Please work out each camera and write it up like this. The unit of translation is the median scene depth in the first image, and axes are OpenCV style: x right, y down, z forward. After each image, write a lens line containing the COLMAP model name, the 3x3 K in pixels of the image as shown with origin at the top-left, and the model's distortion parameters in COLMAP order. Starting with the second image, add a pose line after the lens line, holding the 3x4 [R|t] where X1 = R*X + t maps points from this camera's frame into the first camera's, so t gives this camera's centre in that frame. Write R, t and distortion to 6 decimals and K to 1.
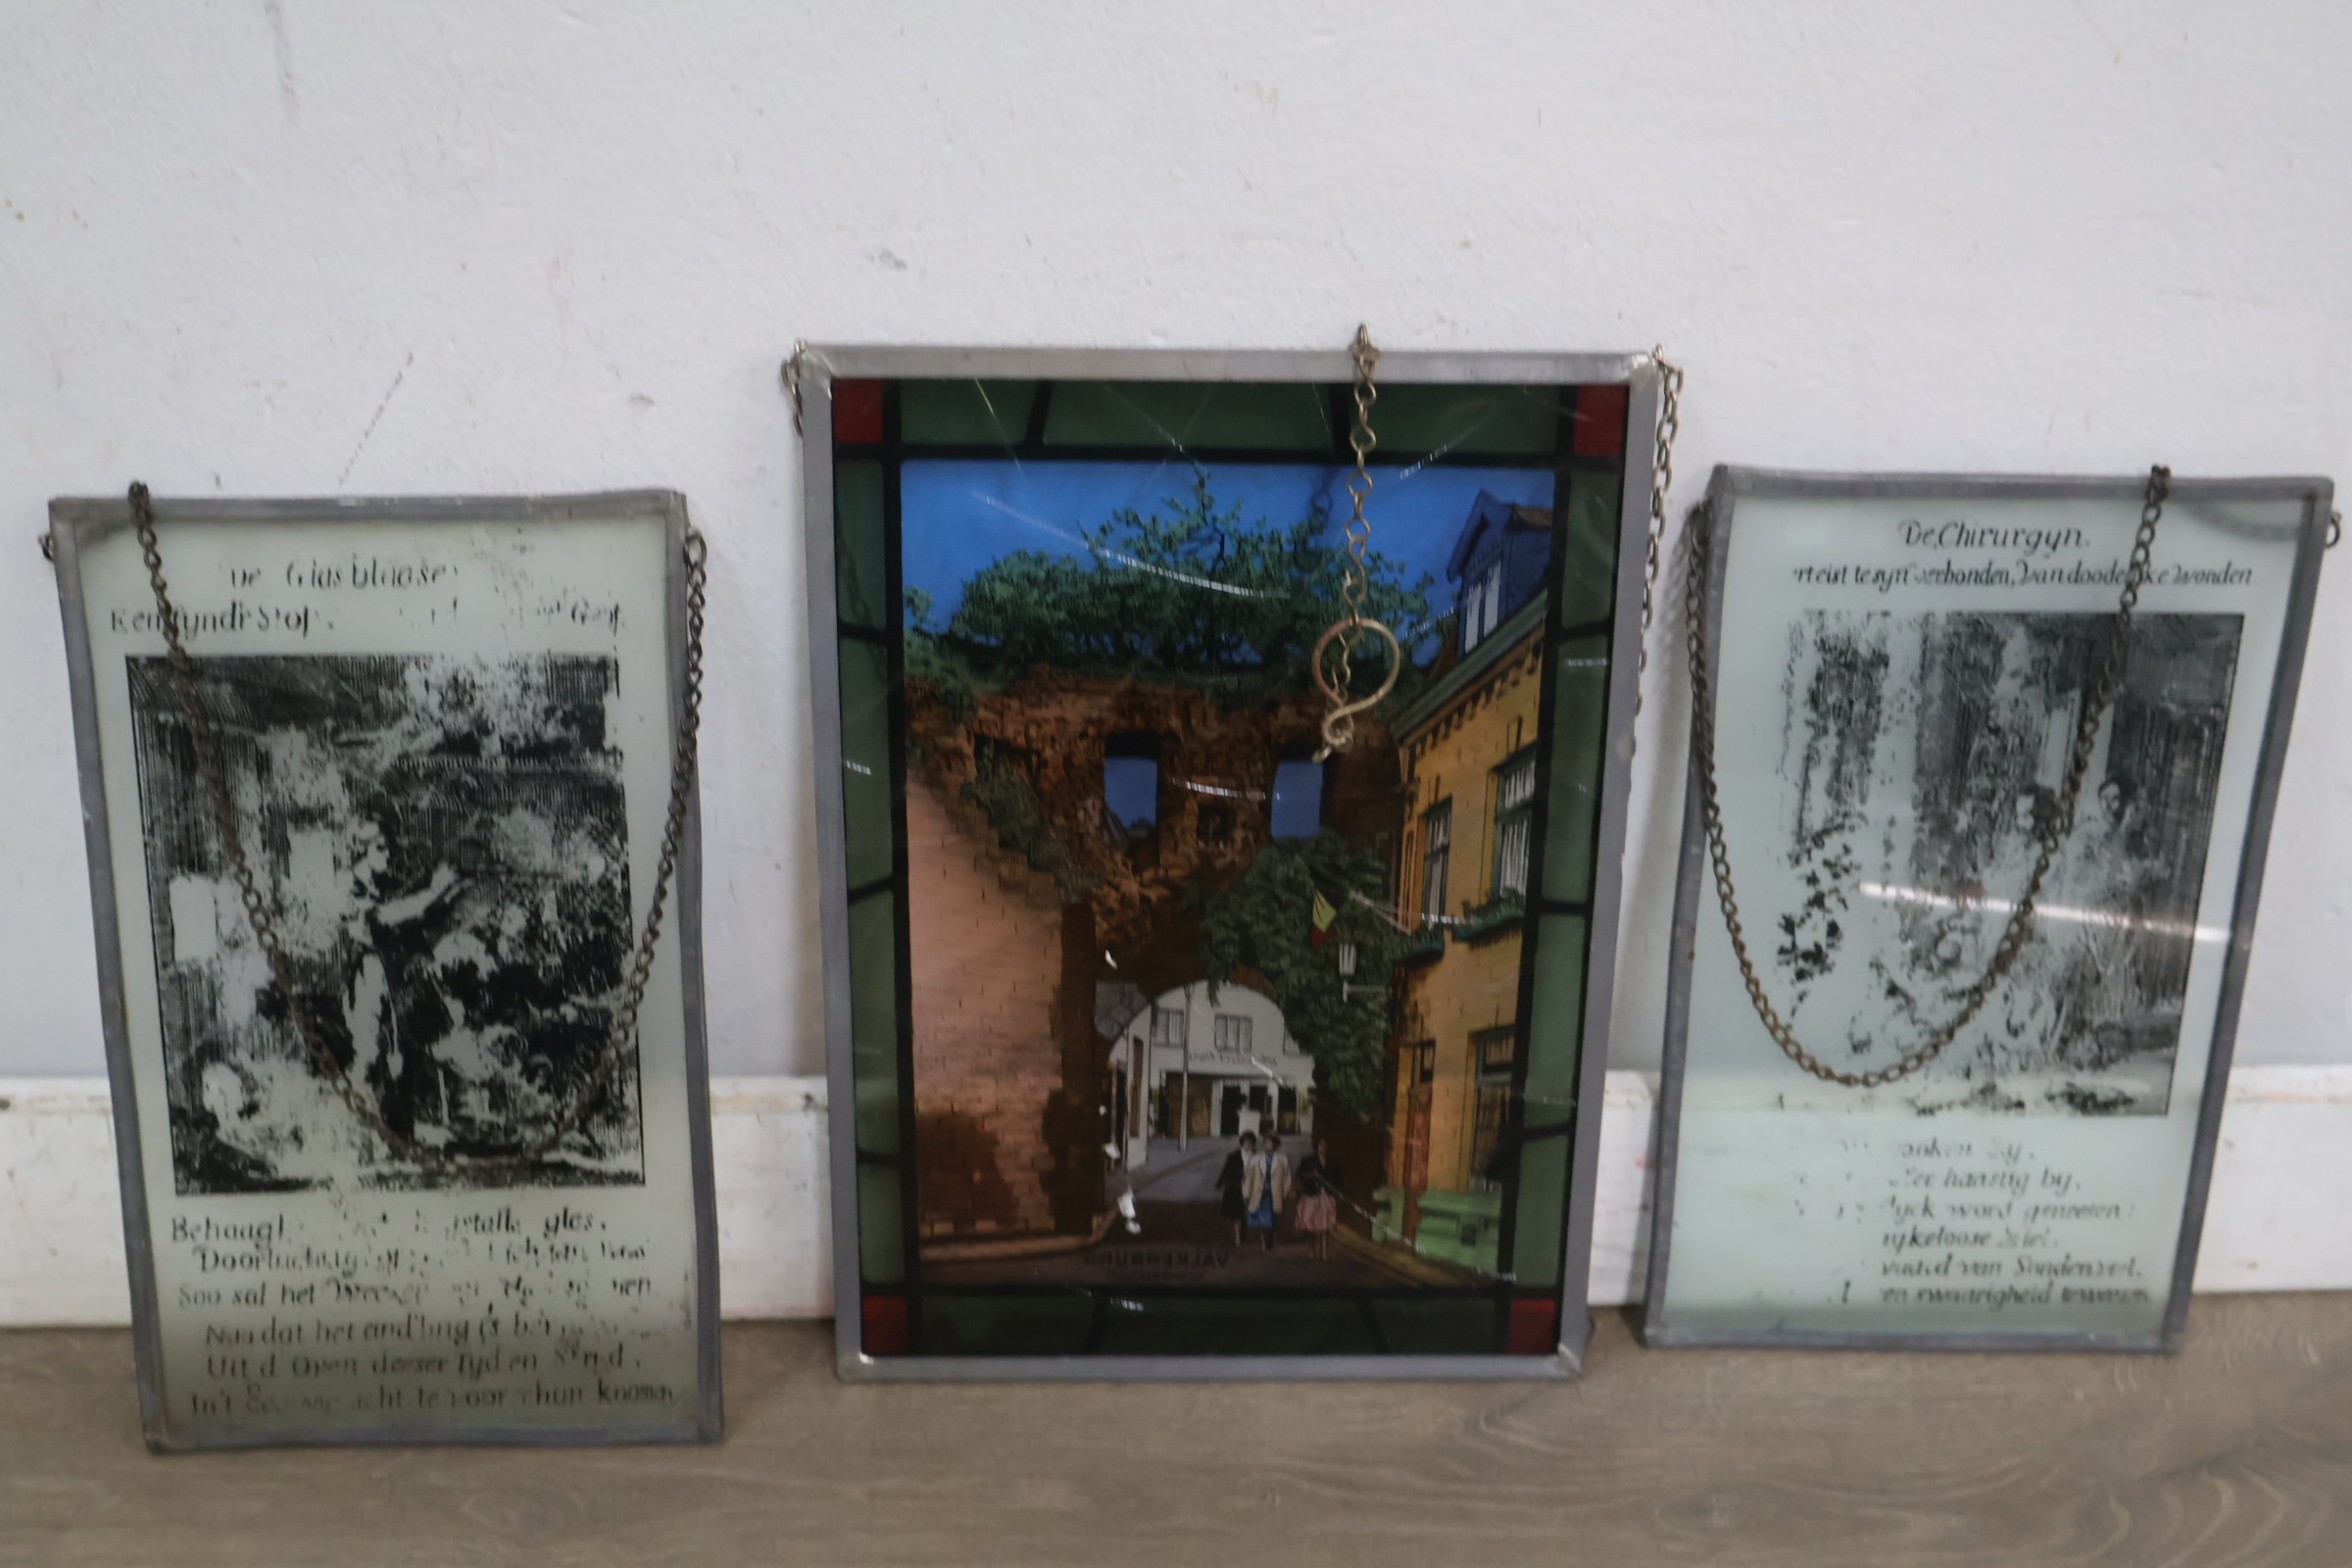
lens RADIAL K [[2741.2, 0, 1174.4], [0, 2741.2, 788.0], [0, 0, 1]] dist [0.001471, 0.000000]
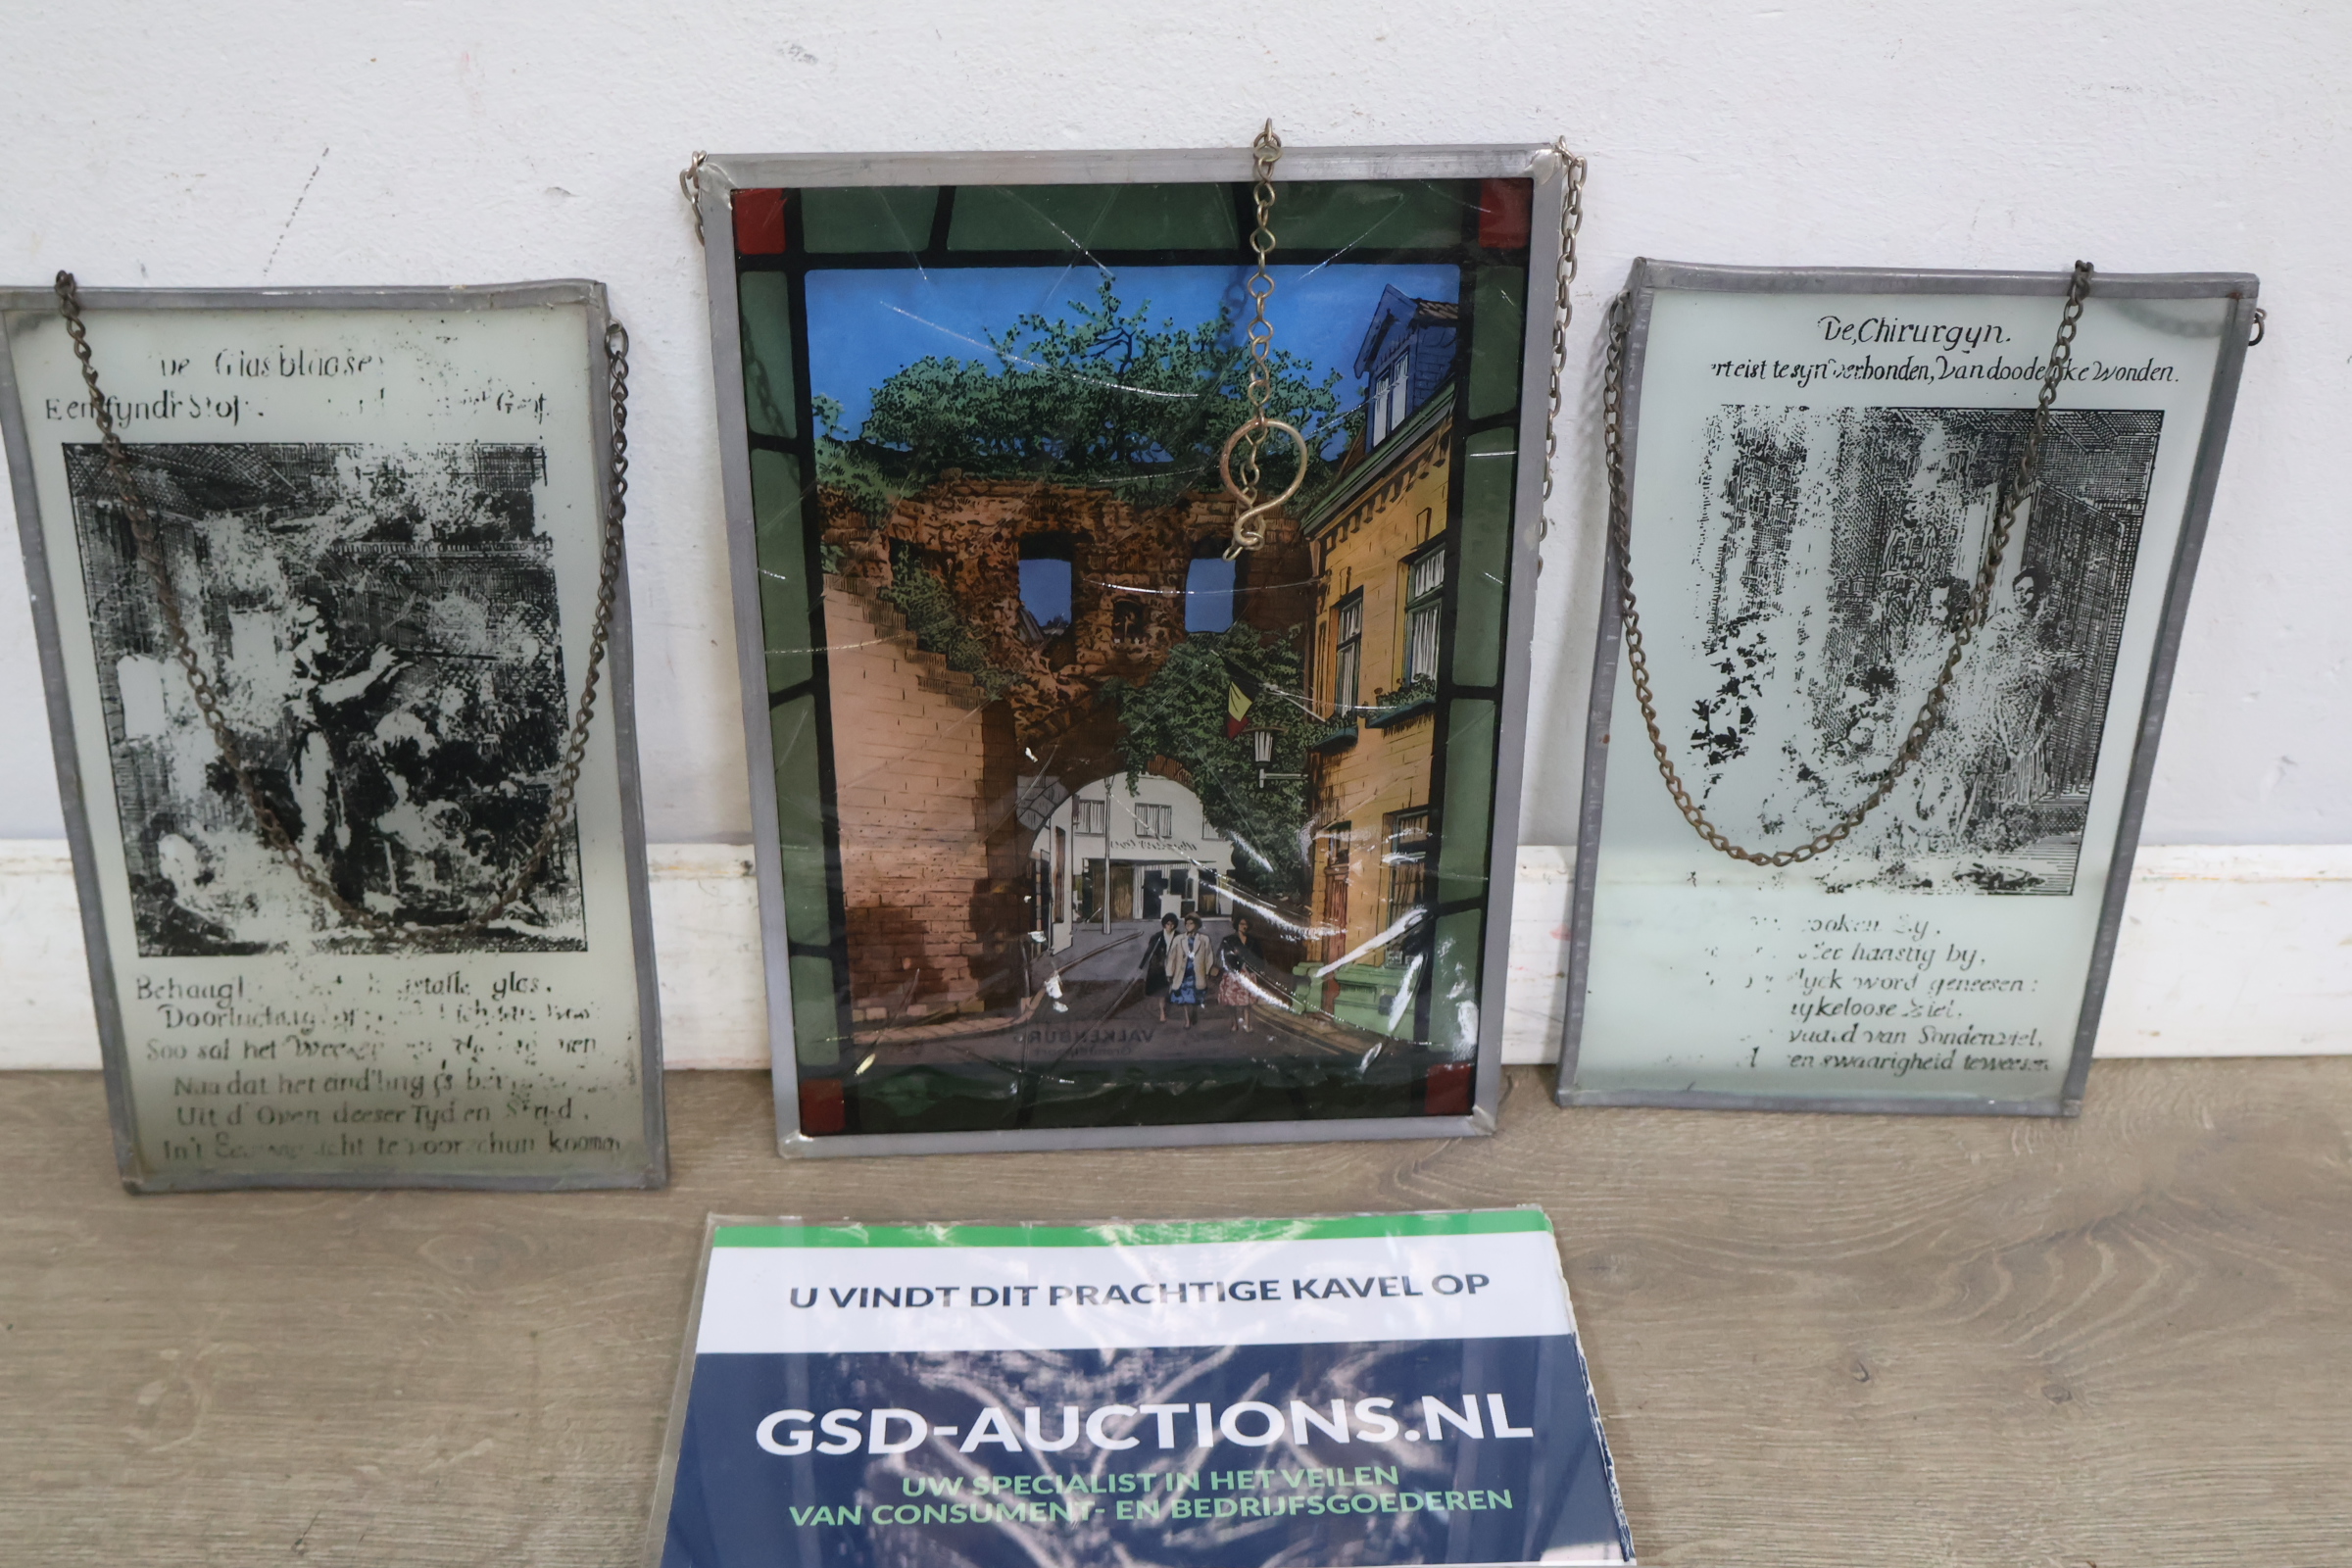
lens RADIAL K [[2741.2, 0, 1162.7], [0, 2741.2, 793.3], [0, 0, 1]] dist [0.001471, 0.000000]
pose [[0.999713, 0.009267, -0.022112, 0.047729], [-0.006234, 0.991032, 0.133477, -0.055252], [0.023150, -0.133301, 0.990805, -0.016095]]
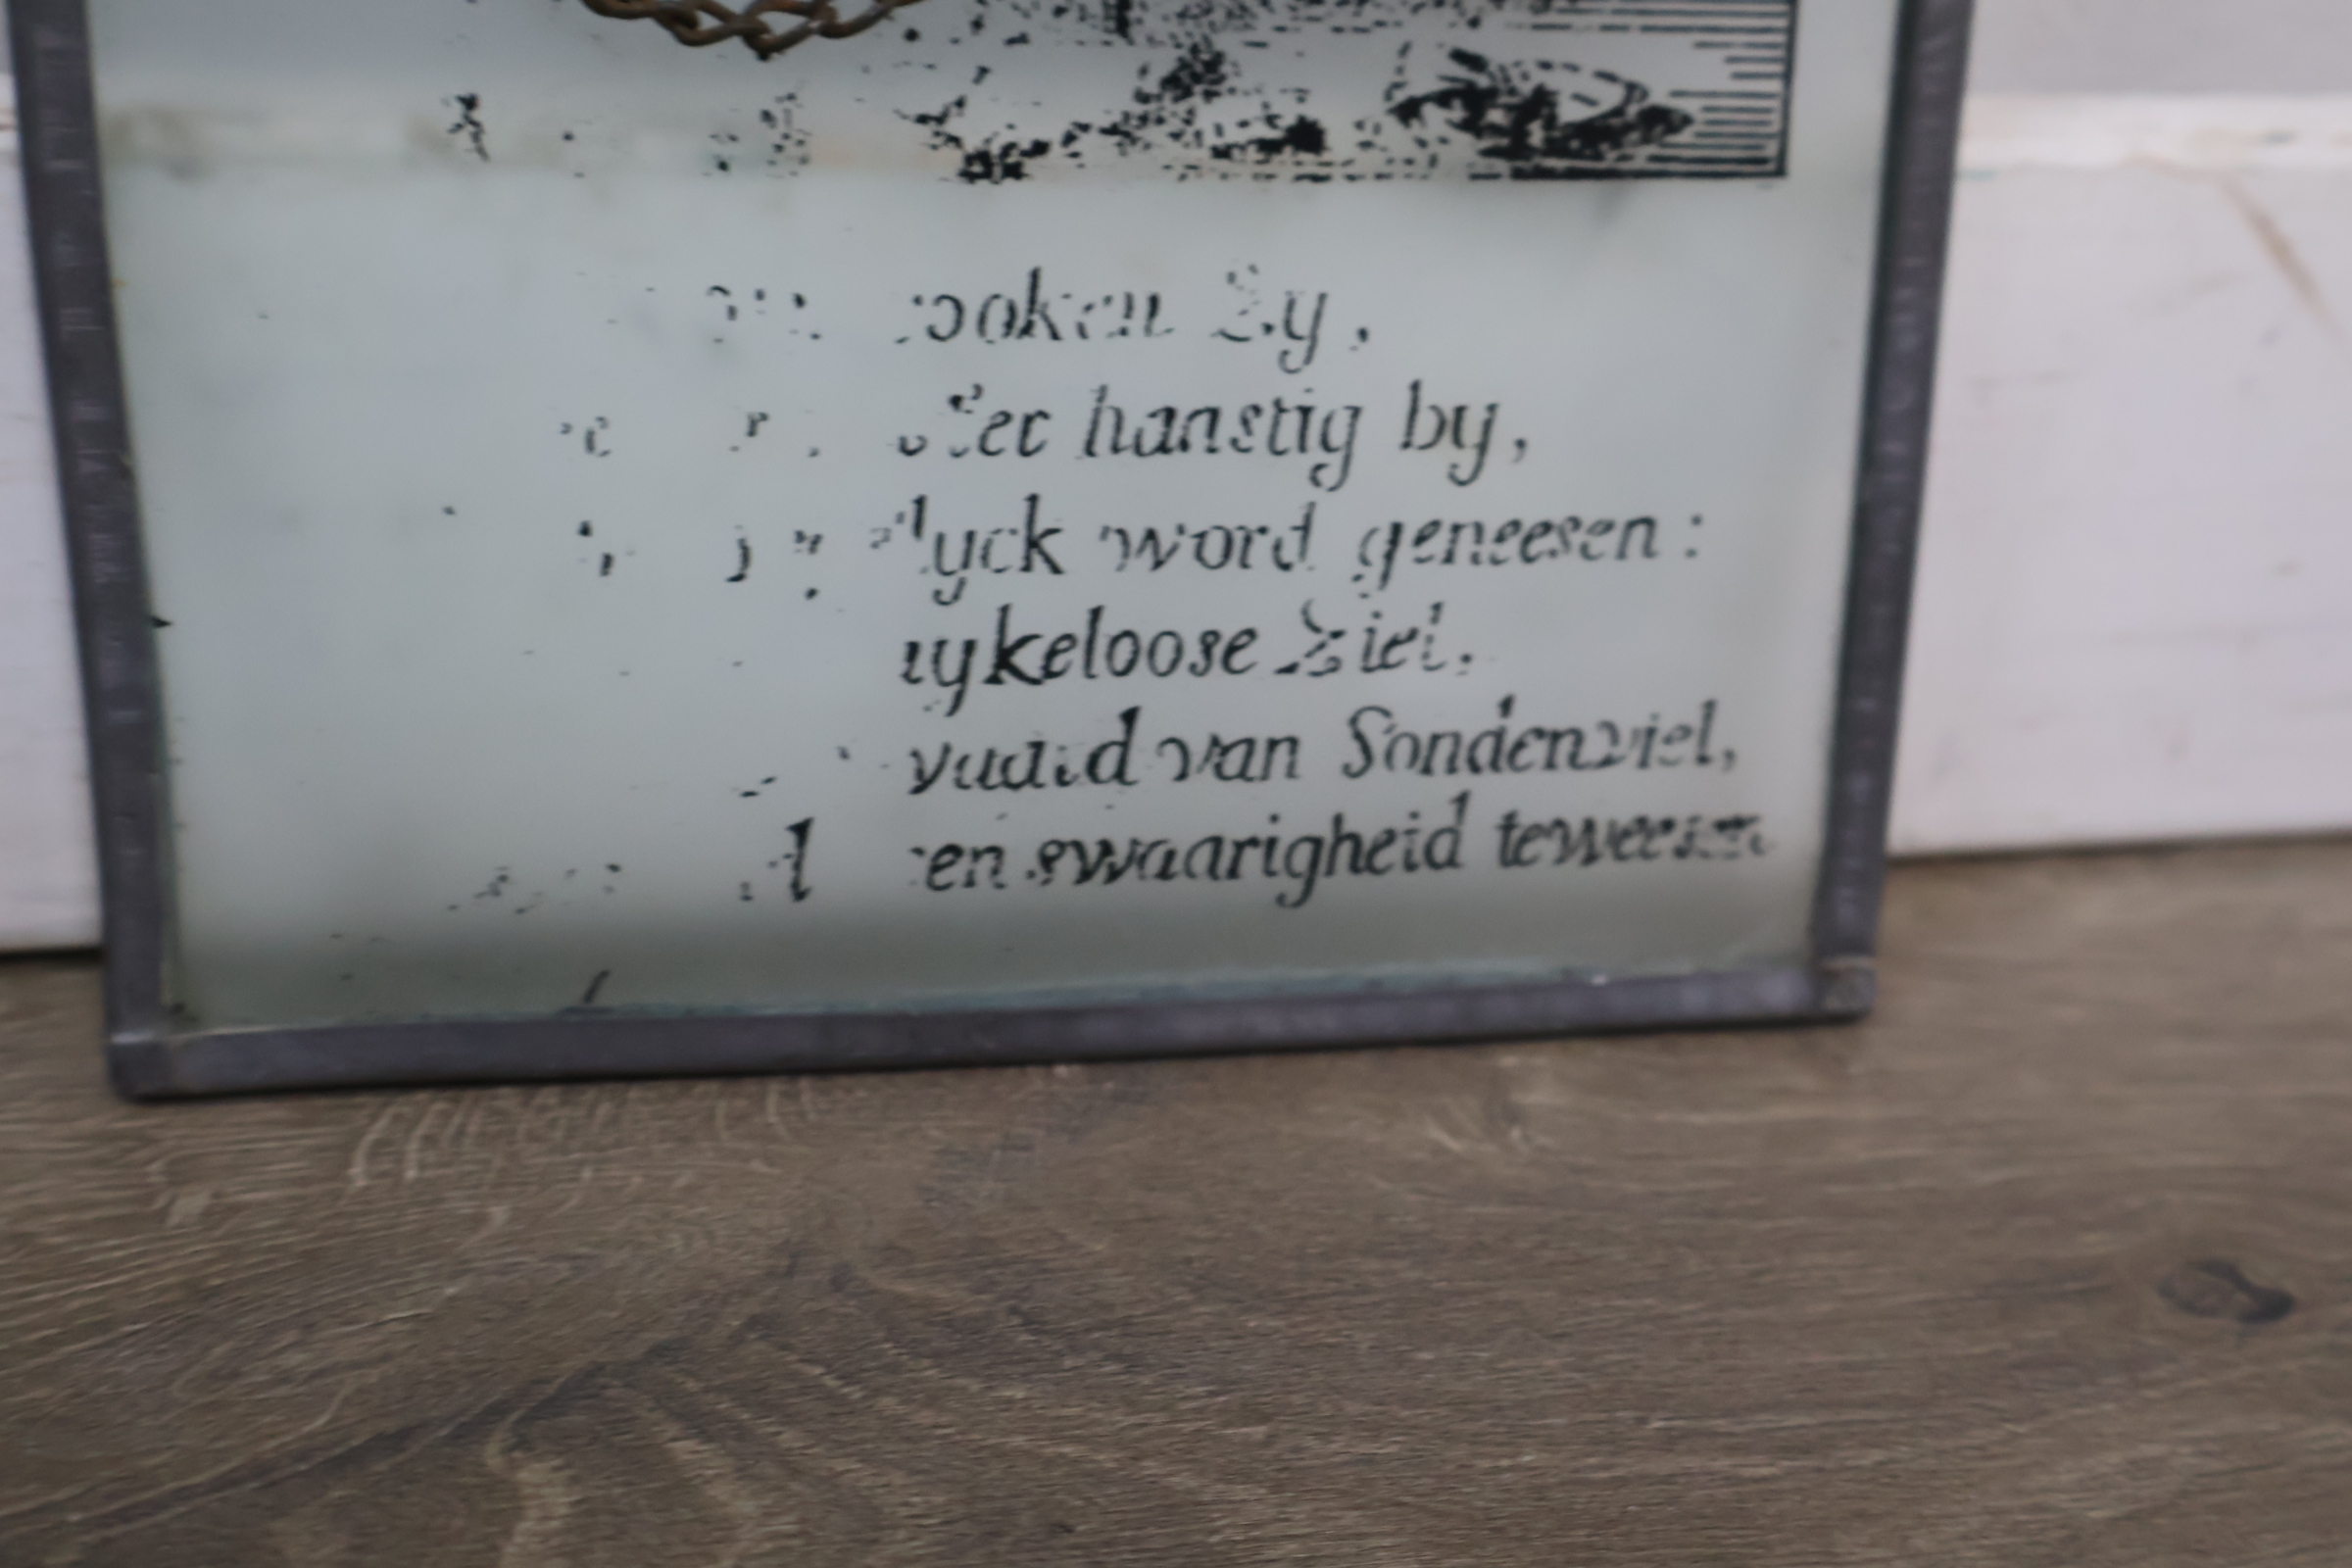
lens RADIAL K [[2741.2, 0, 1171.0], [0, 2741.2, 777.5], [0, 0, 1]] dist [0.001471, 0.000000]
pose [[0.985761, -0.038619, 0.163657, 0.255598], [0.052592, 0.995250, -0.081919, 0.217745], [-0.159716, 0.089360, 0.983110, 0.756053]]
